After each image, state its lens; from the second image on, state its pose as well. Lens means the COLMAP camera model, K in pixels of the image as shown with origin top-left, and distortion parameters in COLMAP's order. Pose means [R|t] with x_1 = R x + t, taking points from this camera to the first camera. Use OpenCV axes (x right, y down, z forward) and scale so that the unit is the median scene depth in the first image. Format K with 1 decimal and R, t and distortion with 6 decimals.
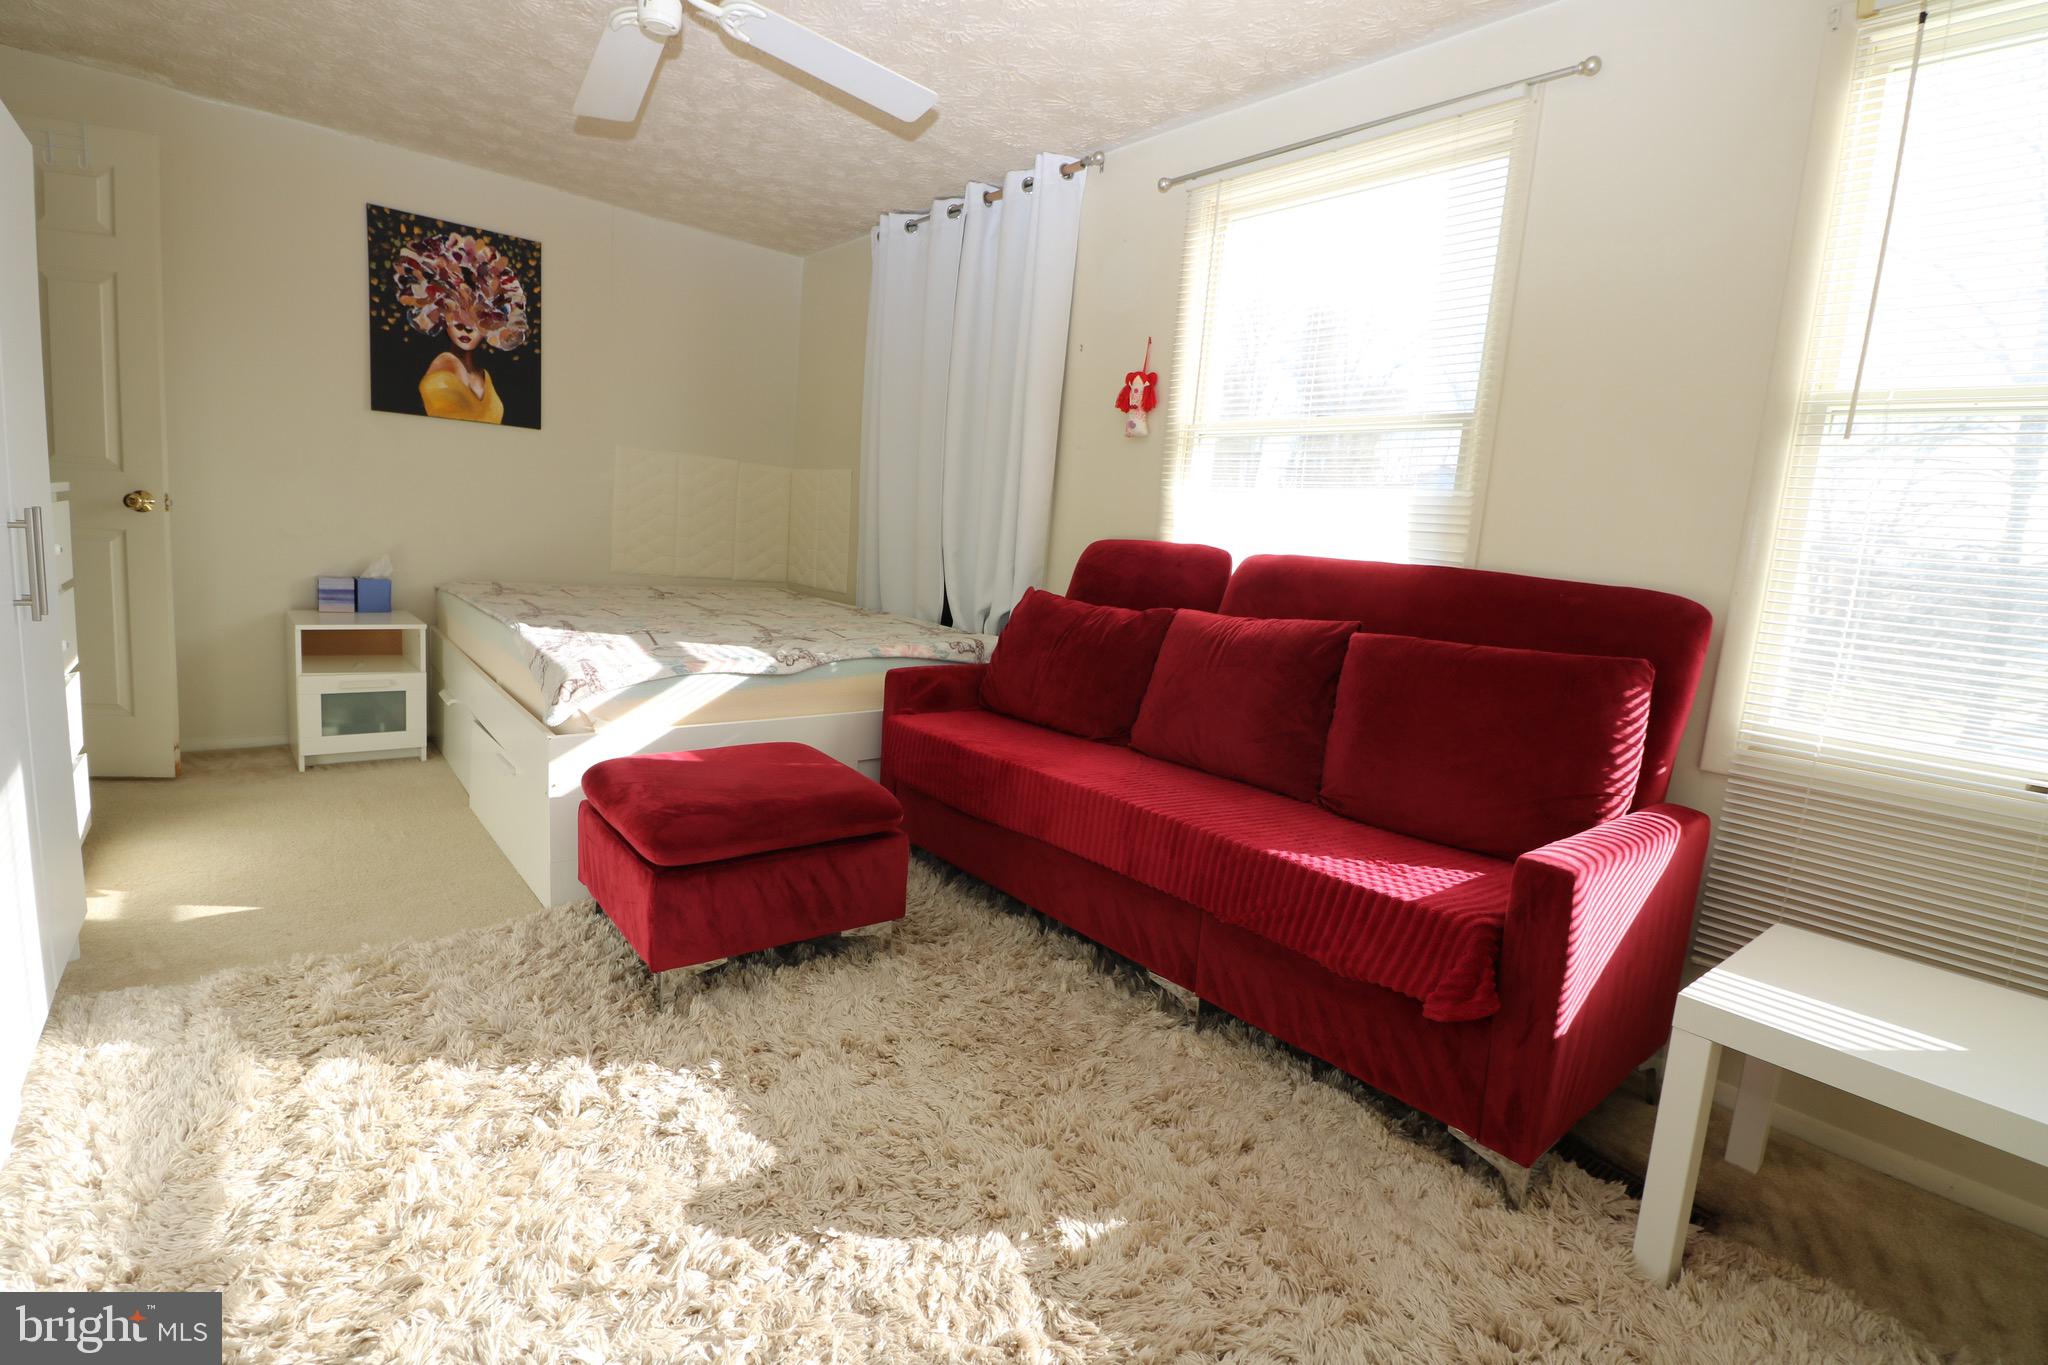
lens RADIAL K [[944.1, 0, 1021.2], [0, 944.1, 682.3], [0, 0, 1]] dist [-0.005684, -0.010112]
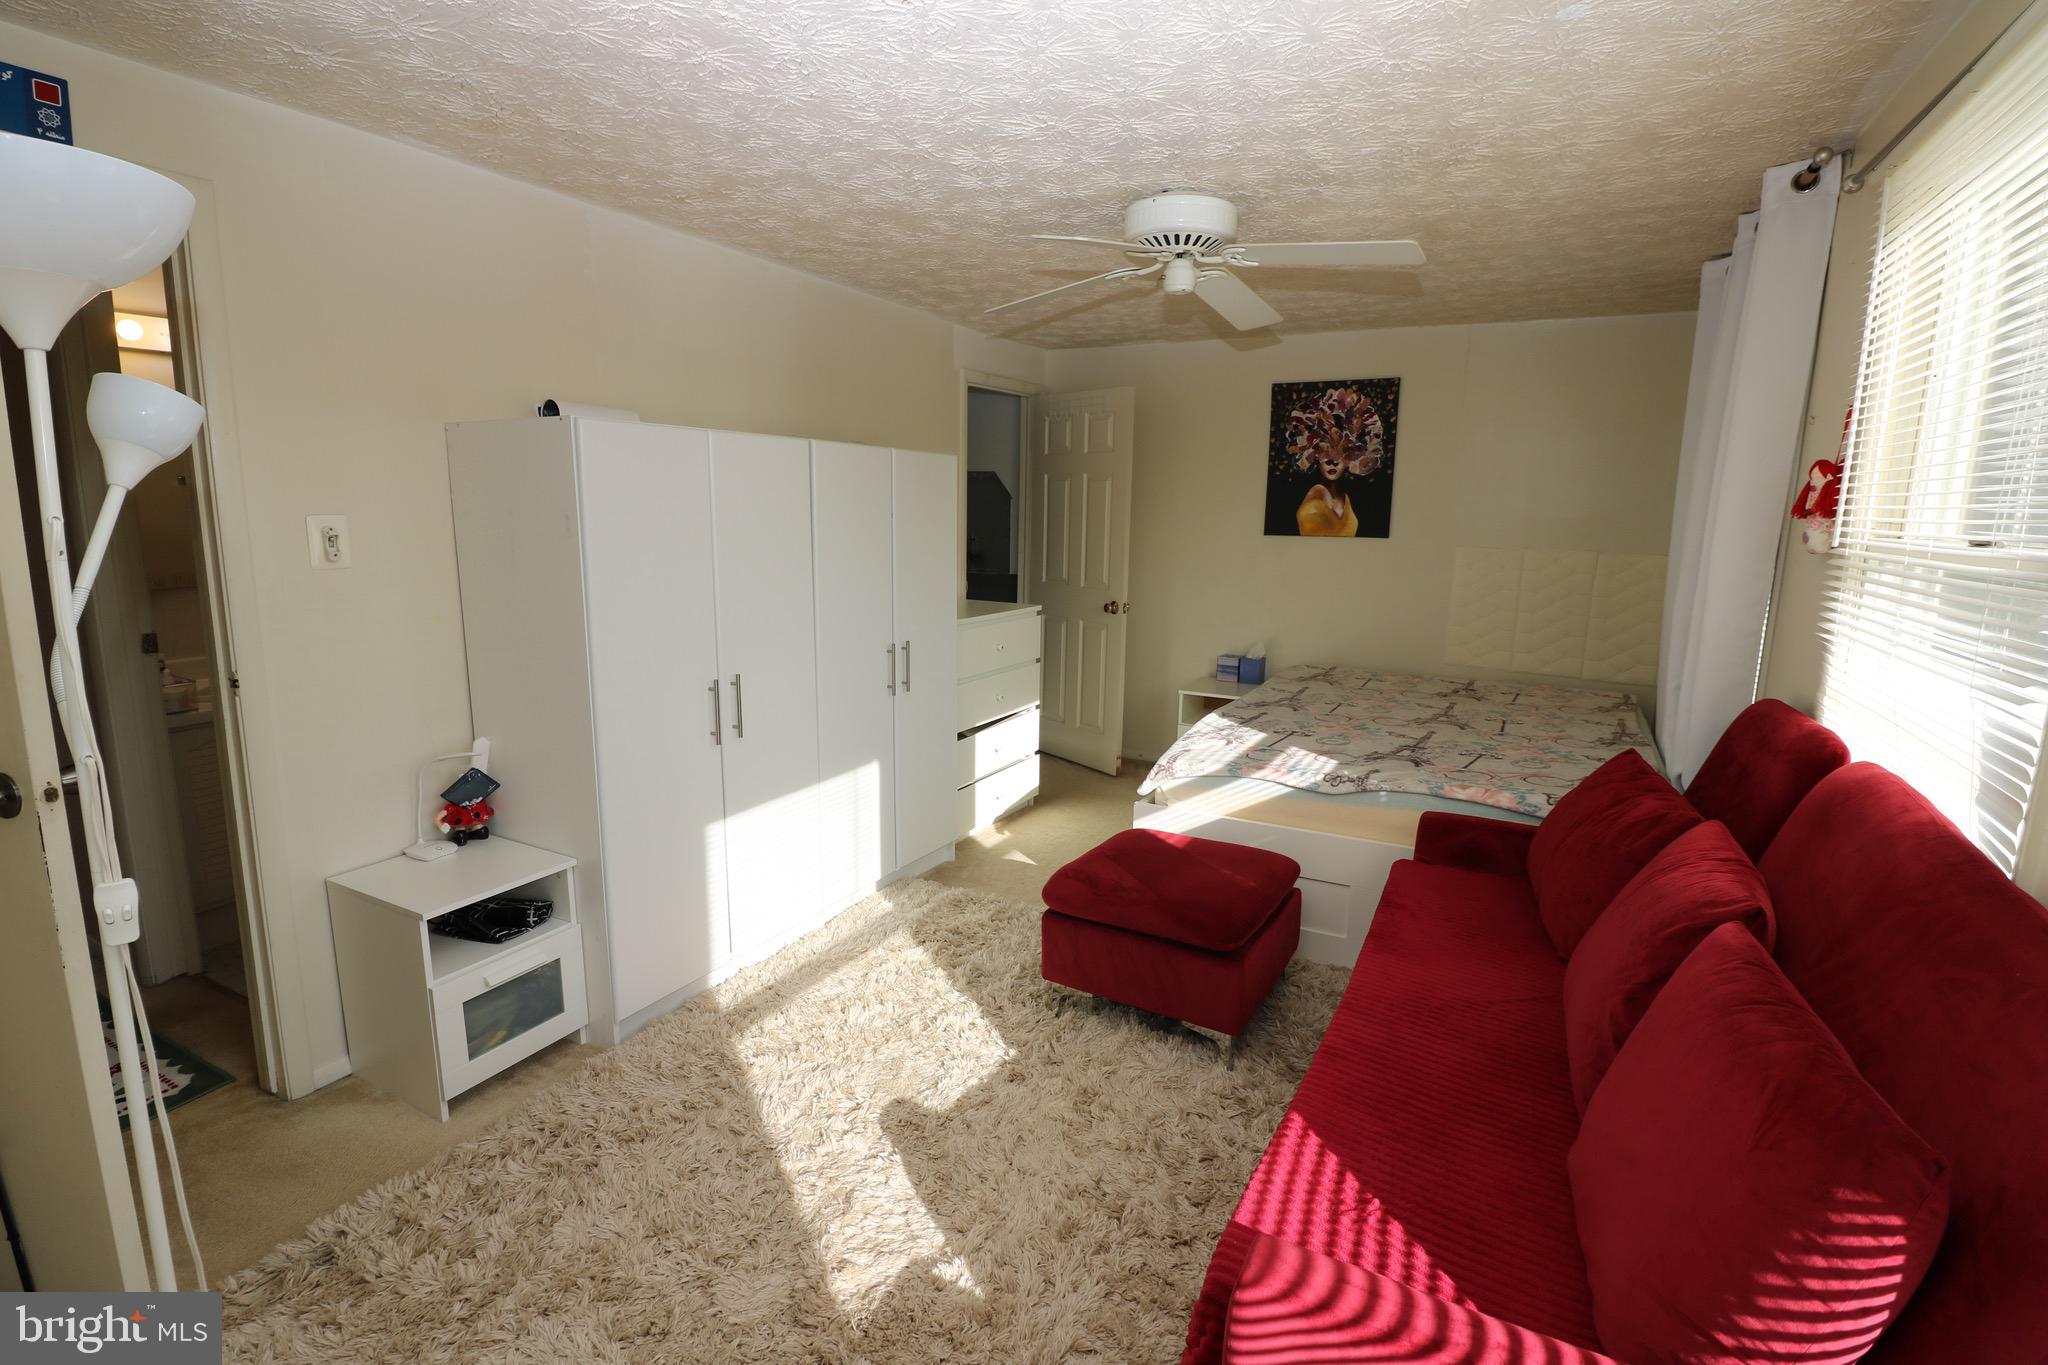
lens RADIAL K [[944.1, 0, 1010.7], [0, 944.1, 667.2], [0, 0, 1]] dist [-0.005684, -0.010112]
pose [[0.351665, 0.085584, -0.932206, 0.455341], [-0.131256, 0.990483, 0.041420, -0.110227], [0.926879, 0.107792, 0.359551, 0.196188]]
